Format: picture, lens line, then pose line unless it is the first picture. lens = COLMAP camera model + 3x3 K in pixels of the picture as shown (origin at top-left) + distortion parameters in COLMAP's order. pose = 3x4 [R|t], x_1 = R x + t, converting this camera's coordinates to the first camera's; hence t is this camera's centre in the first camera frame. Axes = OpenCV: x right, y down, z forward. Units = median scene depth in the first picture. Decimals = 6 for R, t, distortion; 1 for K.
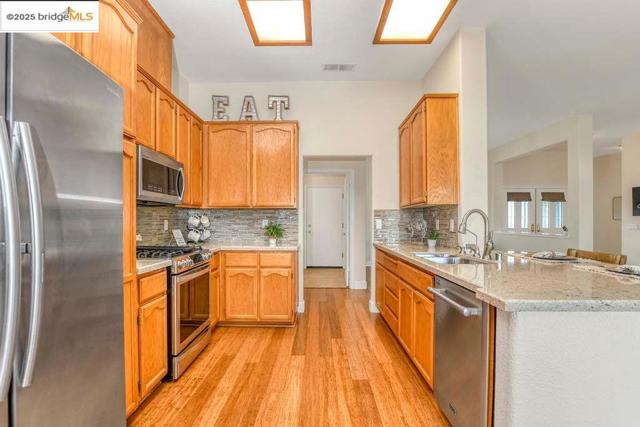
lens RADIAL K [[301.6, 0, 315.1], [0, 301.6, 218.0], [0, 0, 1]] dist [-0.013352, 0.000870]
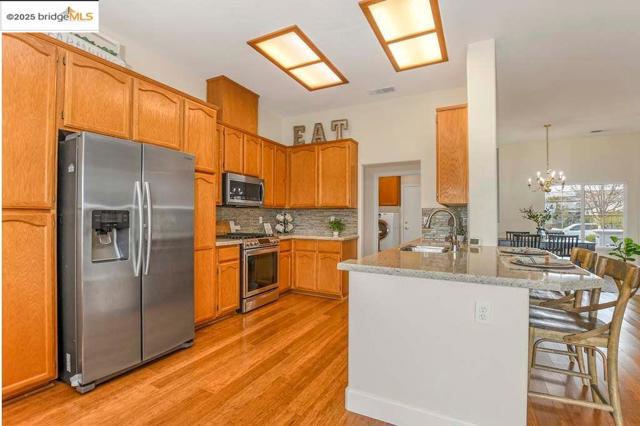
lens RADIAL K [[301.6, 0, 325.1], [0, 301.6, 211.8], [0, 0, 1]] dist [-0.013352, 0.000870]
pose [[0.898303, -0.002899, -0.439366, 0.438944], [-0.002040, 0.999940, -0.010768, -0.000934], [0.439371, 0.010569, 0.898243, -0.198728]]
